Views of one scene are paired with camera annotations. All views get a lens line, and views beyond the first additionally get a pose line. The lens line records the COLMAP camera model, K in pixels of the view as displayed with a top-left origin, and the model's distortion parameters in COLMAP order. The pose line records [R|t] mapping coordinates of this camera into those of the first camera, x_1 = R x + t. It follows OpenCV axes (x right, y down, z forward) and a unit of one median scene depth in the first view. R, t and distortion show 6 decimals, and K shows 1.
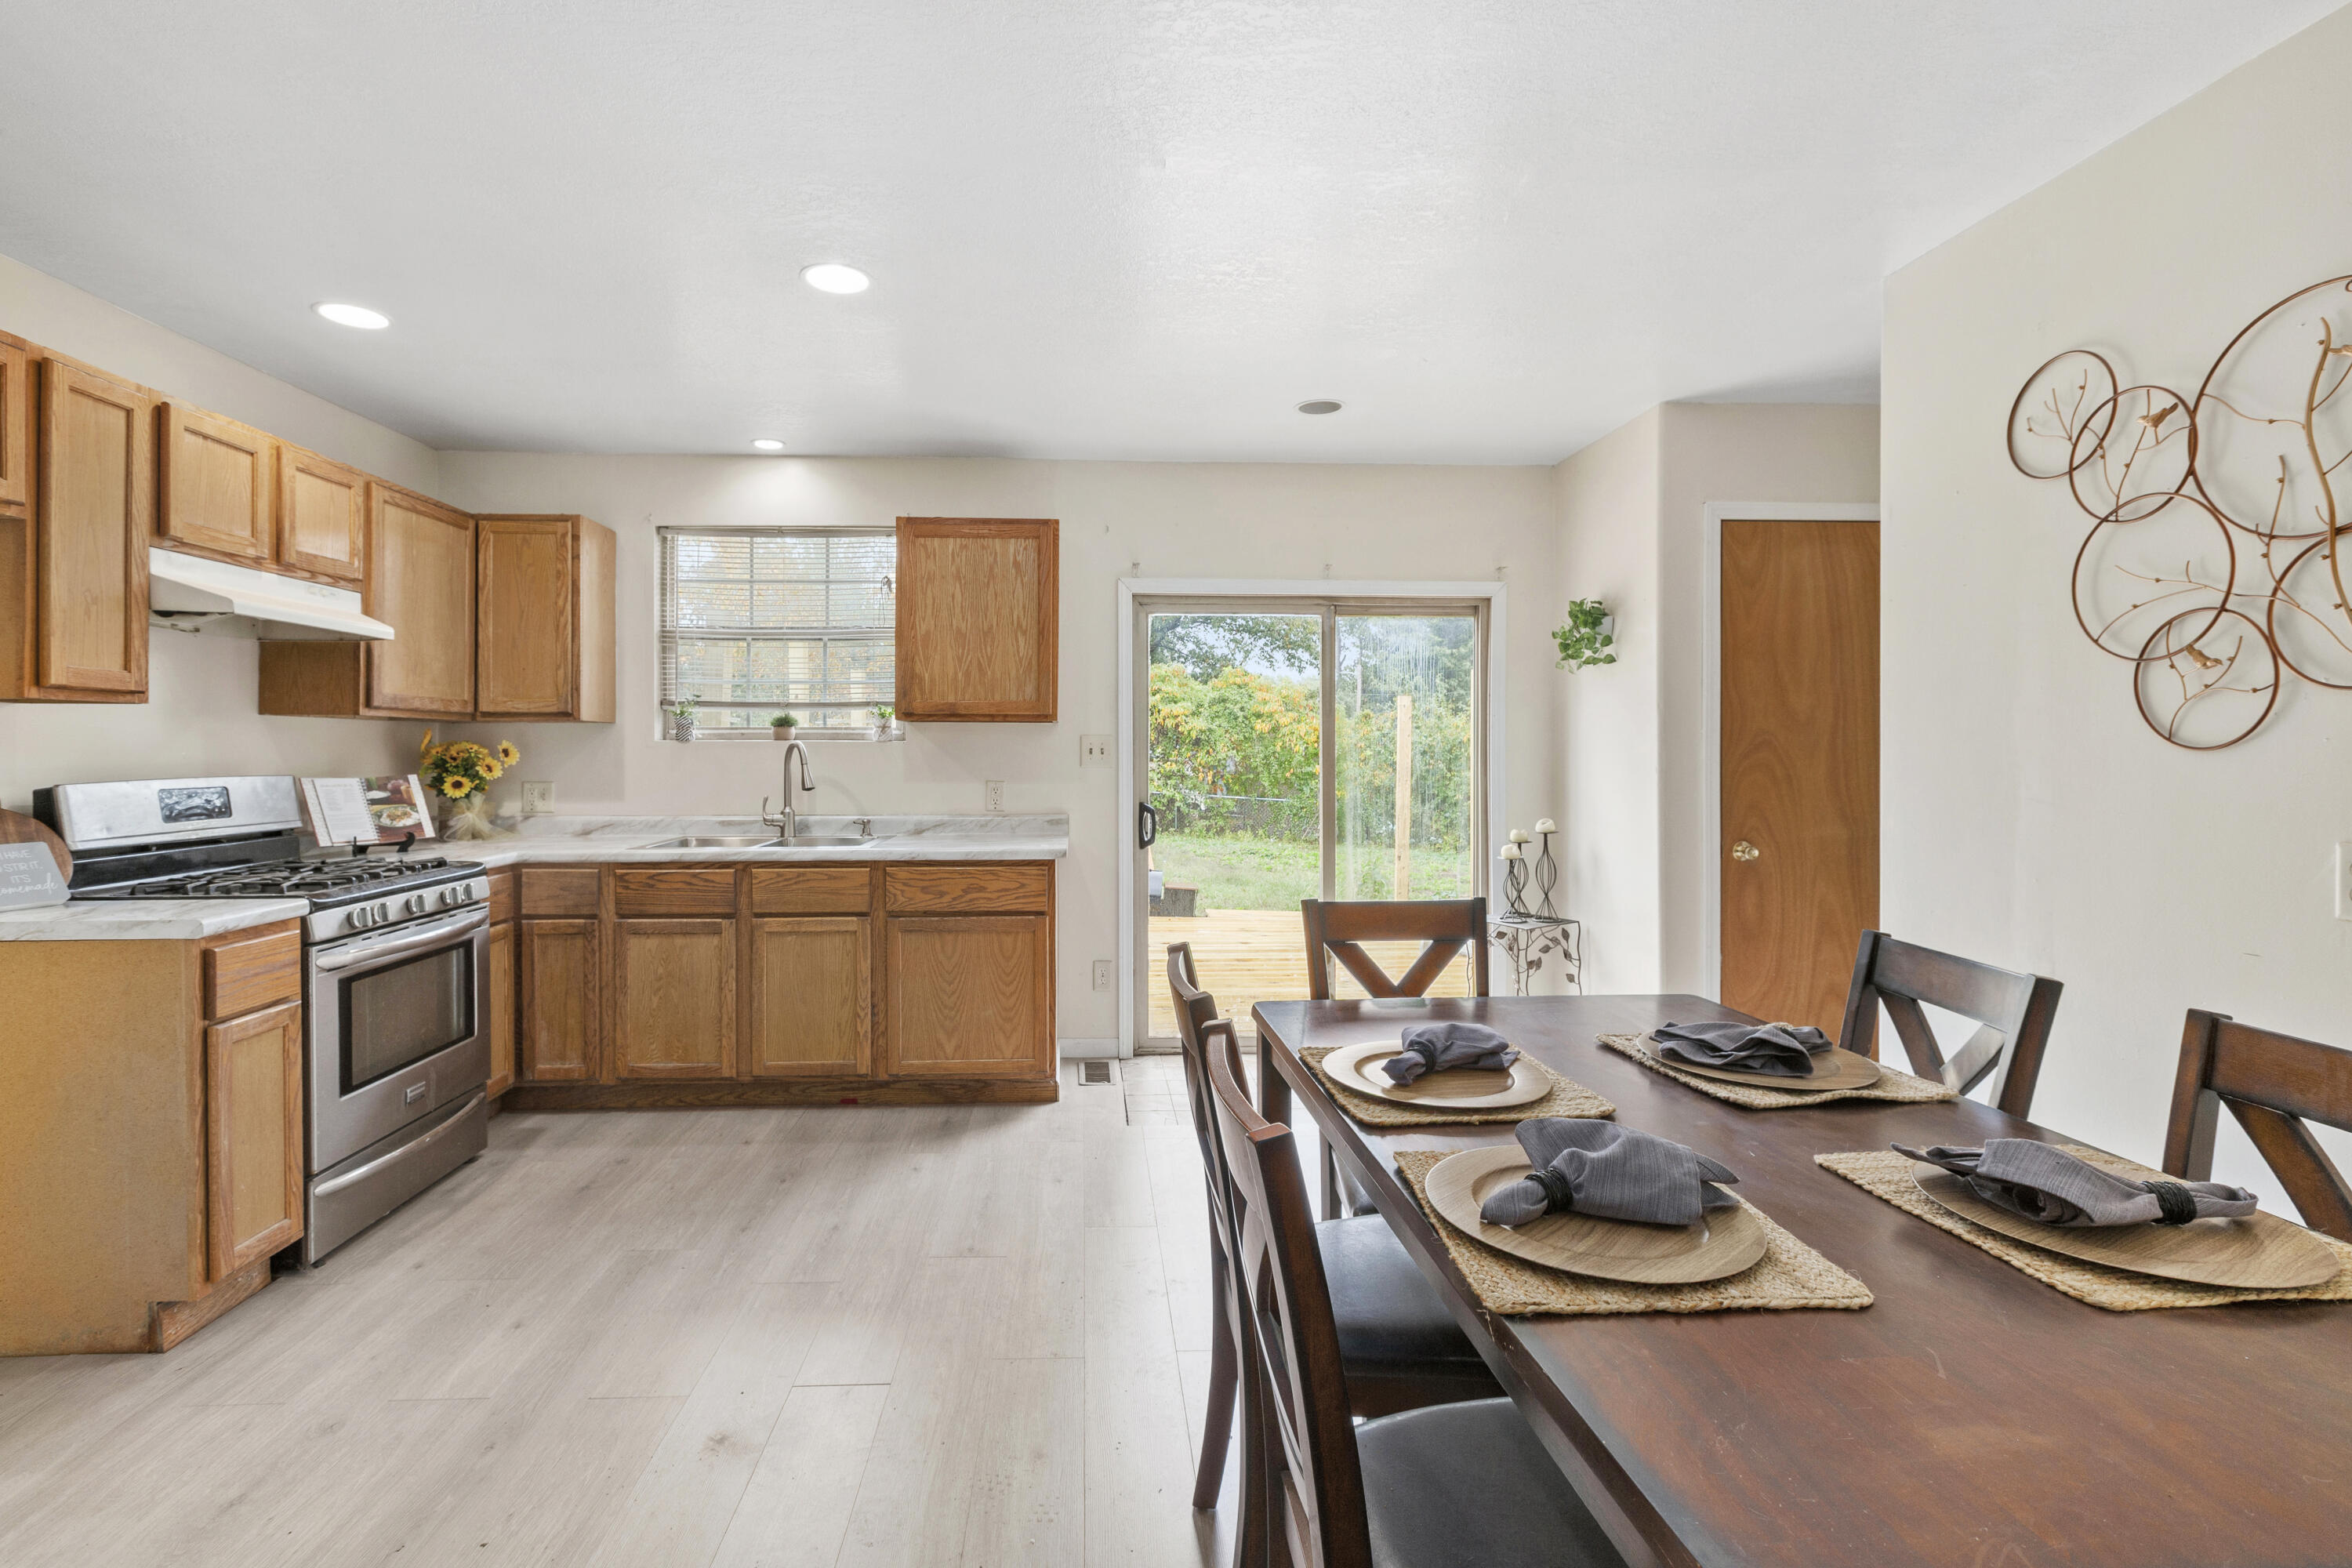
lens RADIAL K [[1075.9, 0, 1119.9], [0, 1075.9, 754.9], [0, 0, 1]] dist [-0.003135, -0.000086]
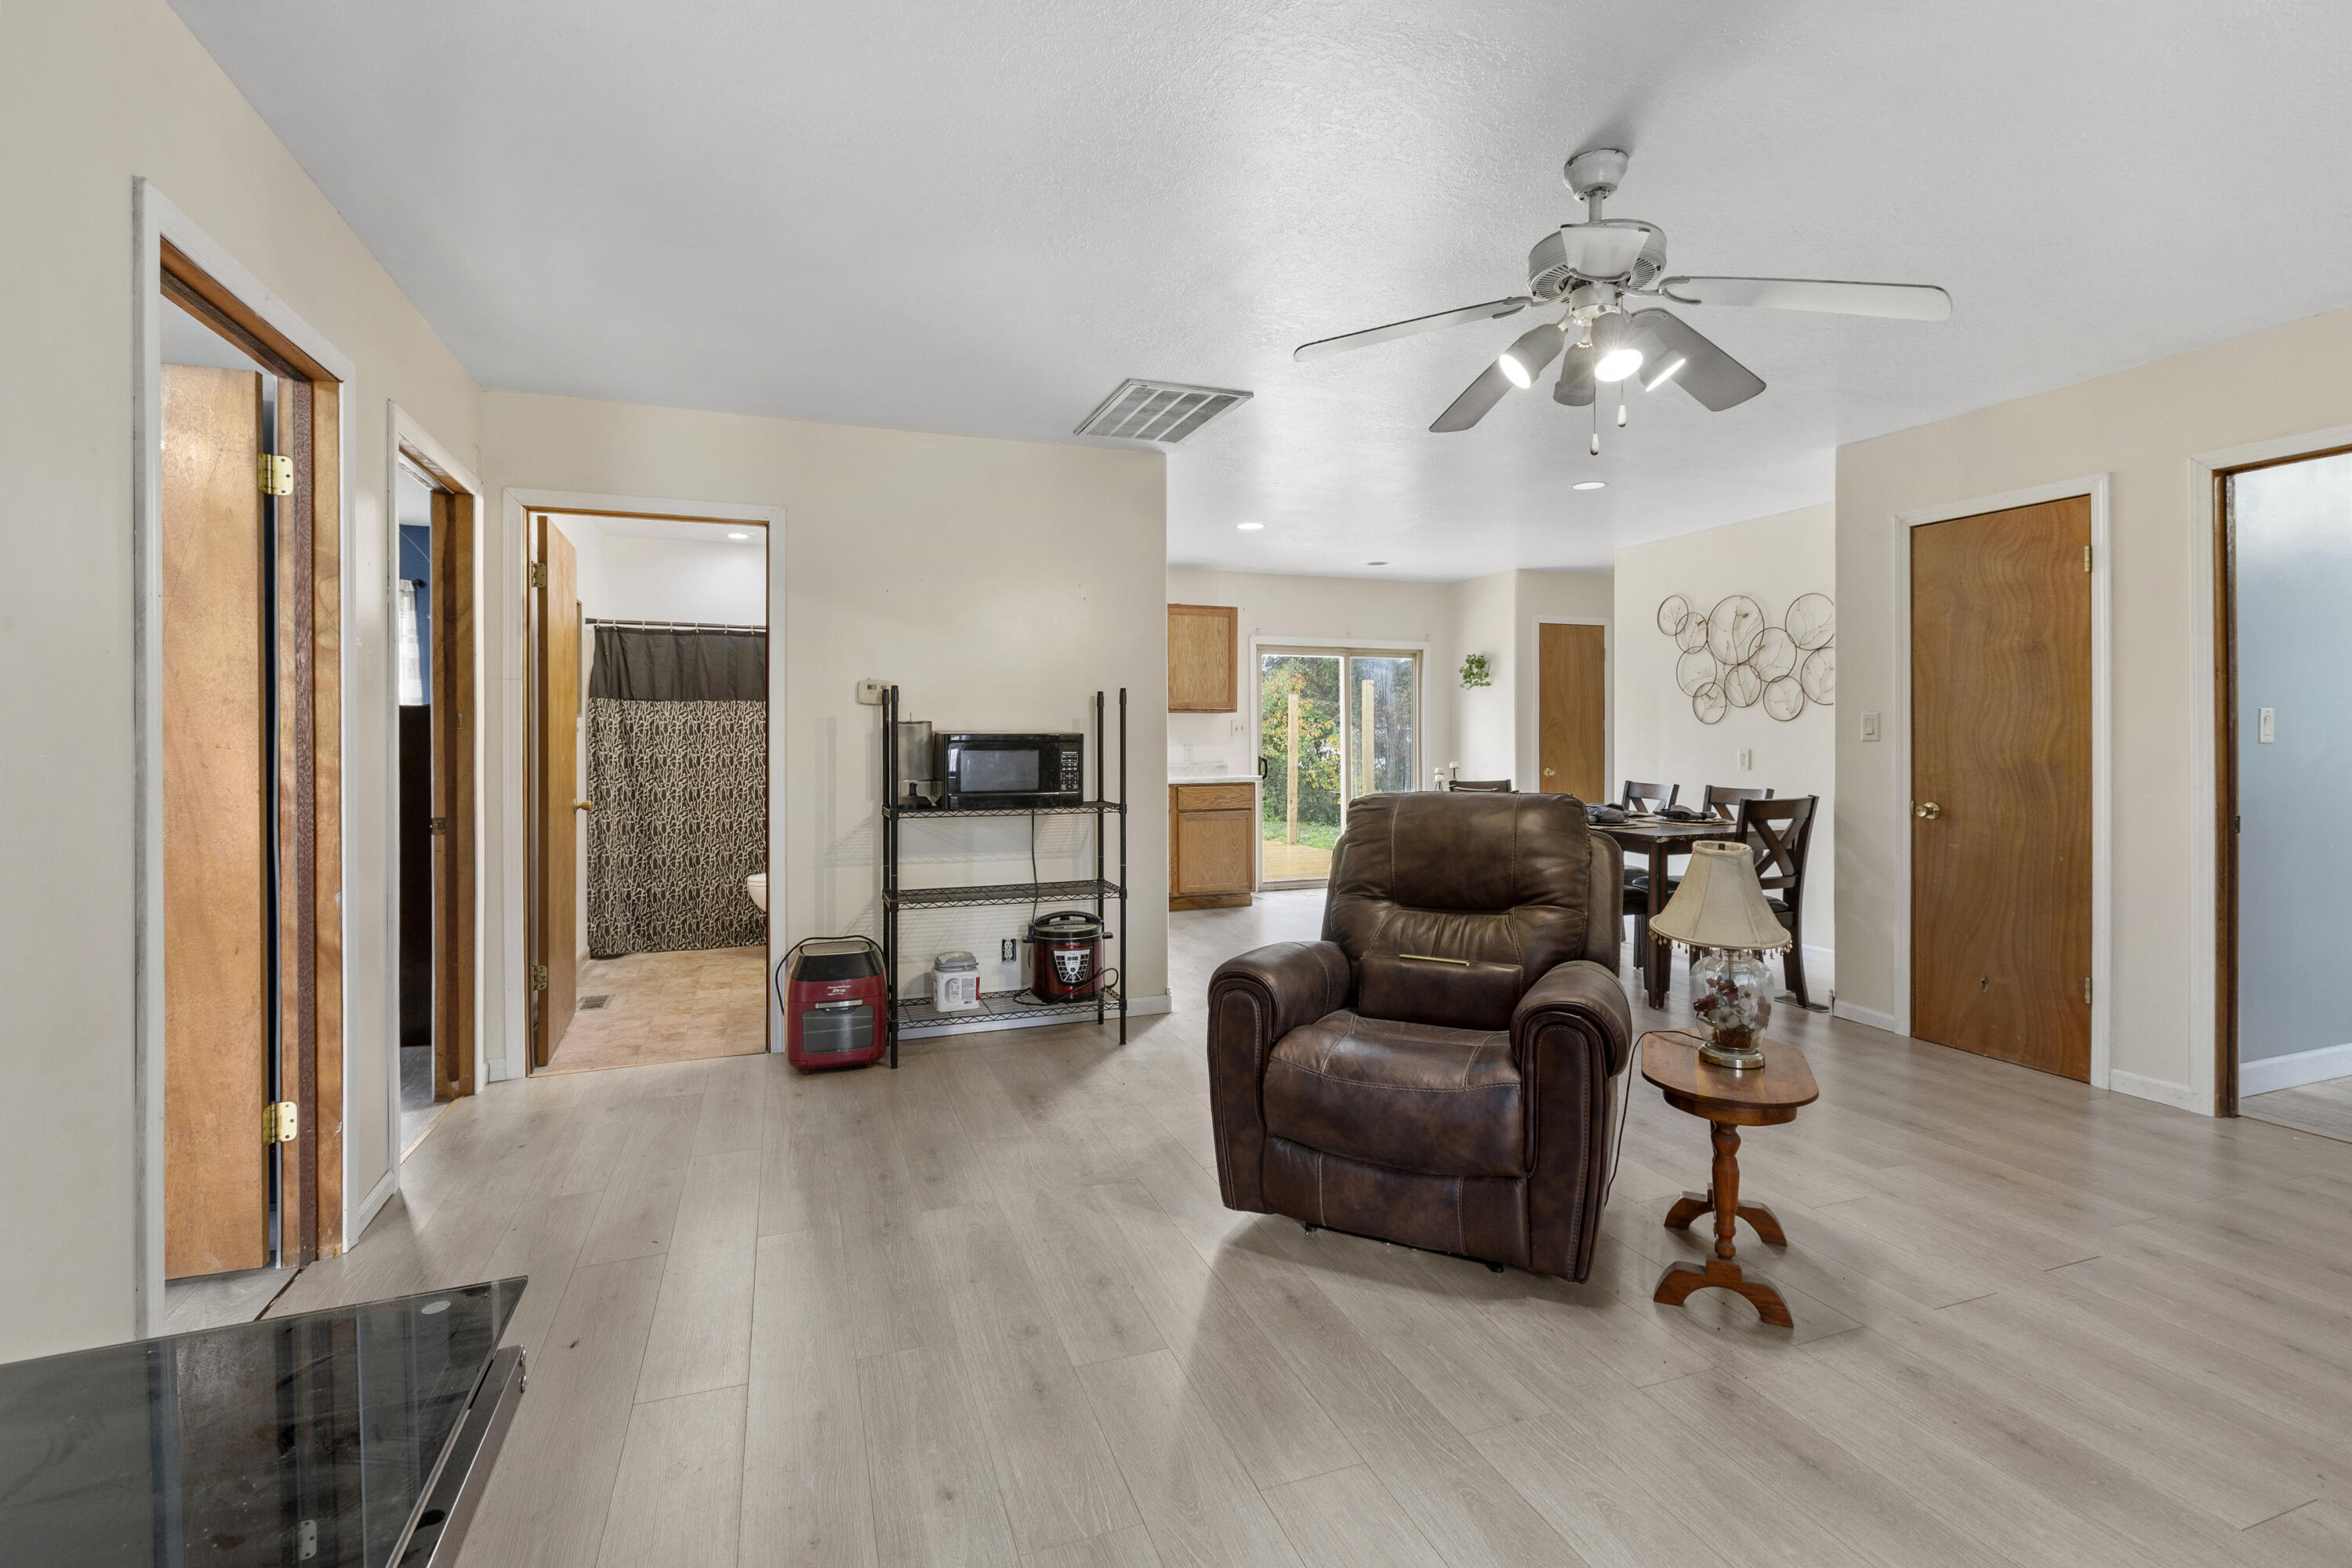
lens RADIAL K [[1075.9, 0, 1165.1], [0, 1075.9, 749.1], [0, 0, 1]] dist [-0.003135, -0.000086]
pose [[0.950915, -0.008151, 0.309346, -0.858962], [0.005447, 0.999939, 0.009603, 0.016592], [-0.309405, -0.007447, 0.950901, -0.869728]]
